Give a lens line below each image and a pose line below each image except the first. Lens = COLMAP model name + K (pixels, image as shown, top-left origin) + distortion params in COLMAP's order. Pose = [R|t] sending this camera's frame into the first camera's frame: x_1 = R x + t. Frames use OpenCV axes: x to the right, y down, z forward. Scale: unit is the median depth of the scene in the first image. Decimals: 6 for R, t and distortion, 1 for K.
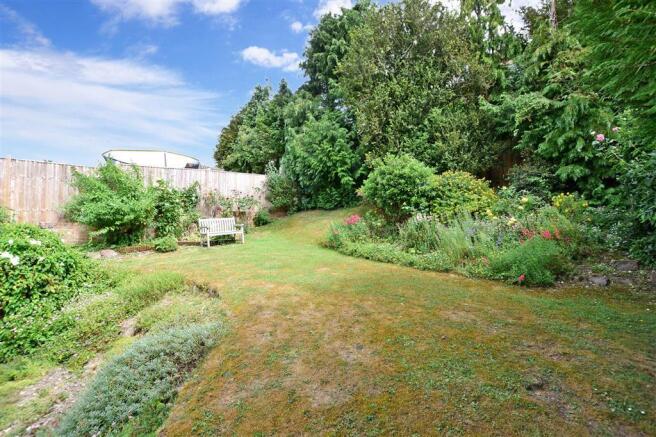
lens RADIAL K [[304.3, 0, 328.0], [0, 304.3, 218.5], [0, 0, 1]] dist [-0.000638, -0.000044]
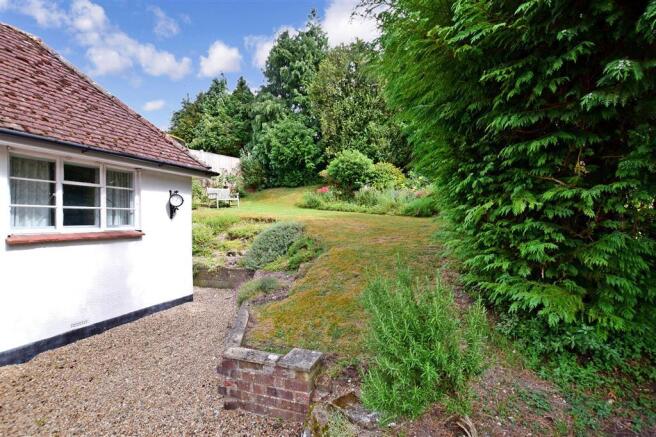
lens RADIAL K [[304.3, 0, 328.0], [0, 304.3, 218.5], [0, 0, 1]] dist [-0.000638, -0.000044]
pose [[0.960393, 0.007103, 0.278560, -0.281031], [-0.014770, 0.999567, 0.025437, 0.093869], [-0.278259, -0.028544, 0.960082, -0.435049]]
